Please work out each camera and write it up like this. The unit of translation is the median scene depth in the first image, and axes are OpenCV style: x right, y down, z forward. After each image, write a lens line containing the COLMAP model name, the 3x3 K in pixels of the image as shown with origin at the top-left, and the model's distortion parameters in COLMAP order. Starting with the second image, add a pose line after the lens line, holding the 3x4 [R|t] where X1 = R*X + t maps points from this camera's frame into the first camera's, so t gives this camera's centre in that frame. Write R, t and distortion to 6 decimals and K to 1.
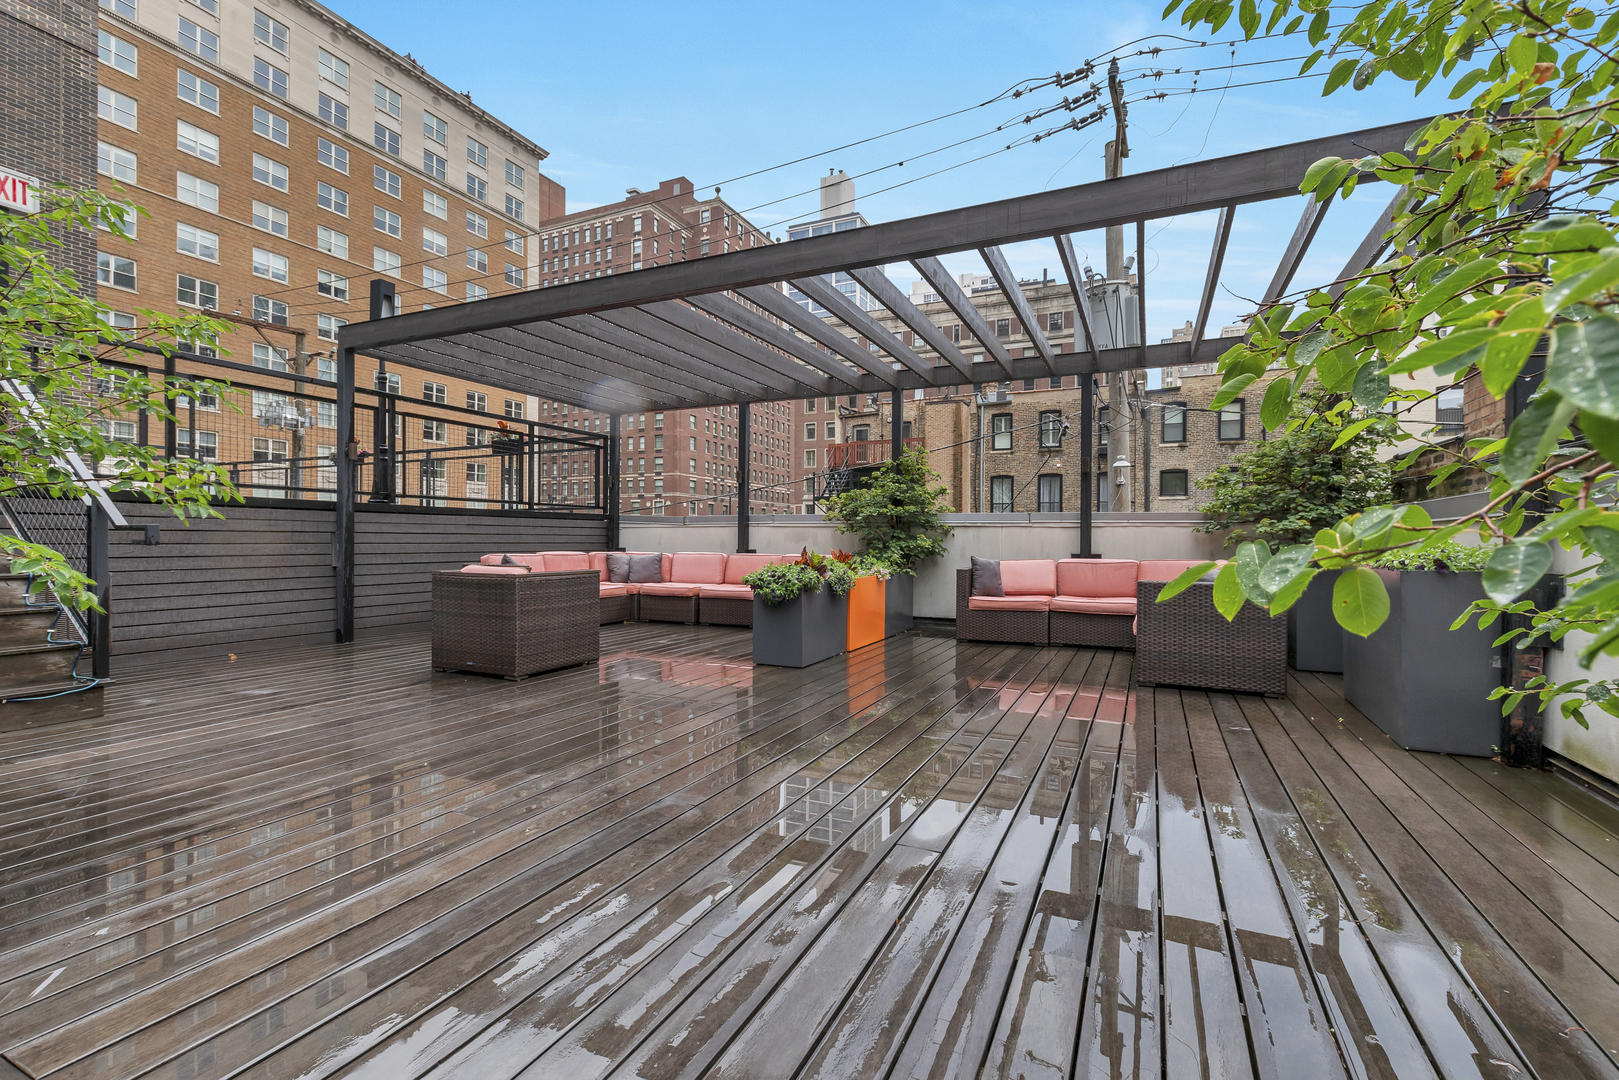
lens RADIAL K [[725.1, 0, 809.5], [0, 725.1, 540.0], [0, 0, 1]] dist [0.001971, 0.000242]
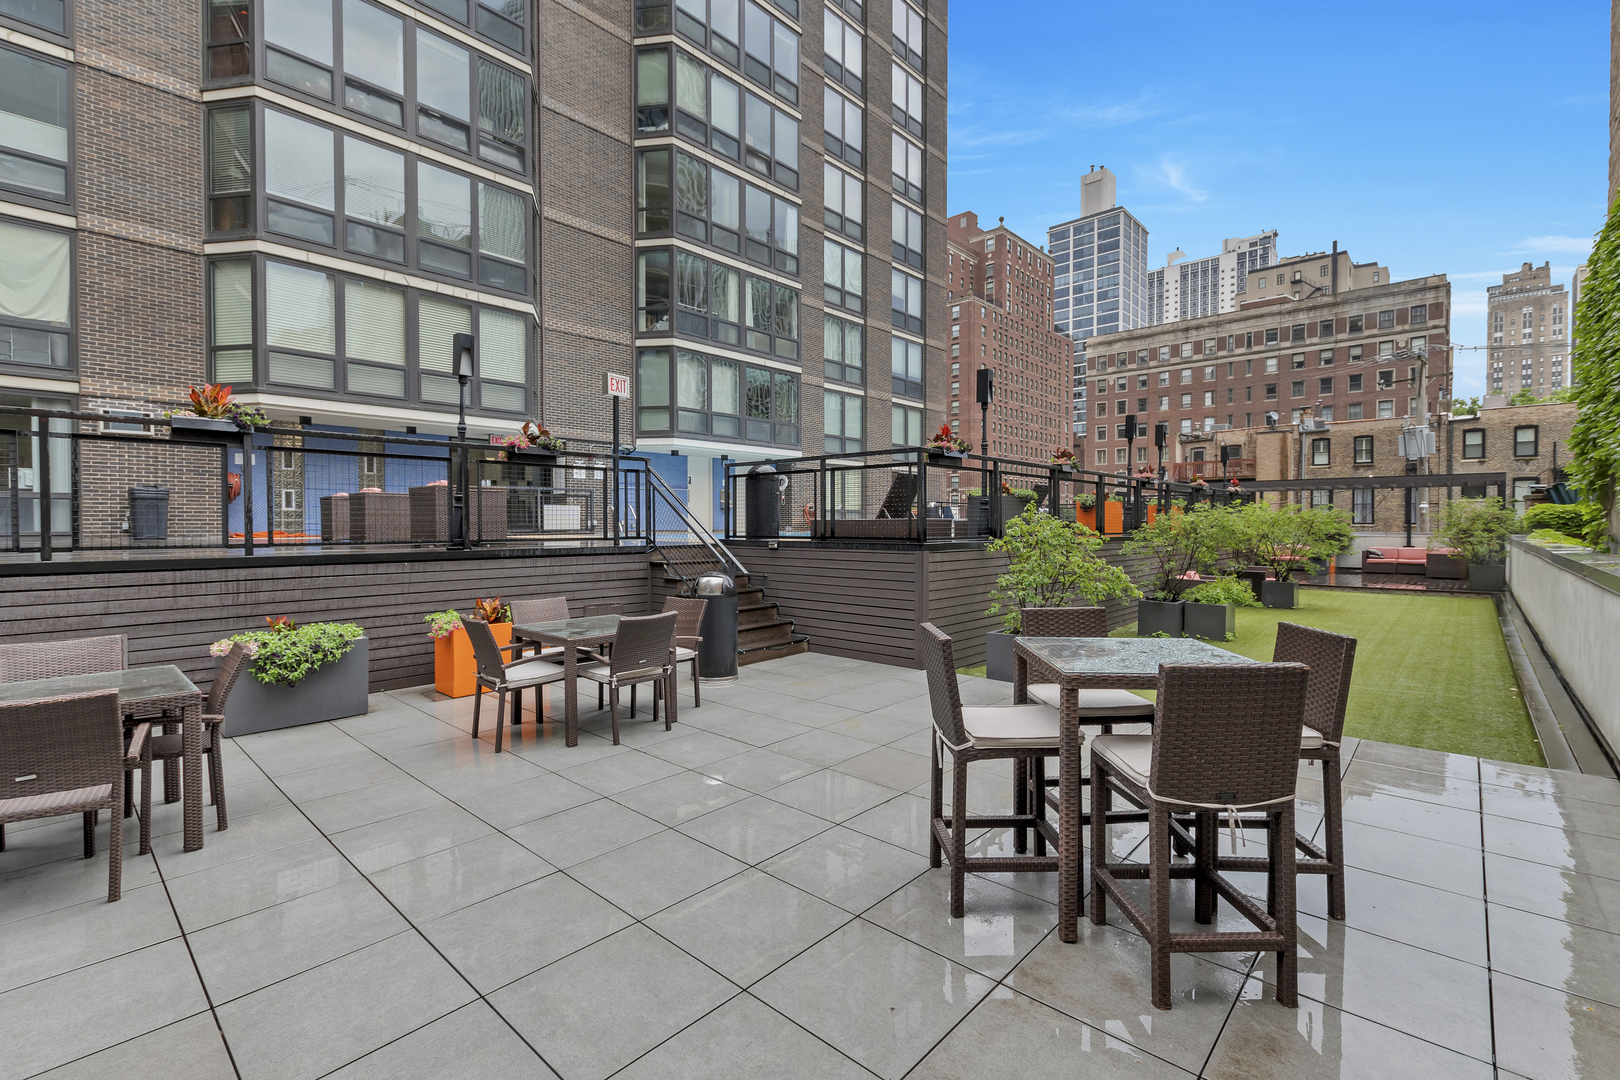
lens RADIAL K [[725.6, 0, 810.0], [0, 725.6, 540.0], [0, 0, 1]] dist [0.001971, 0.000242]
pose [[0.955348, -0.002010, -0.295476, -0.252866], [0.008468, 0.999752, 0.020578, -0.020450], [0.295361, -0.022161, 0.955129, -0.600133]]
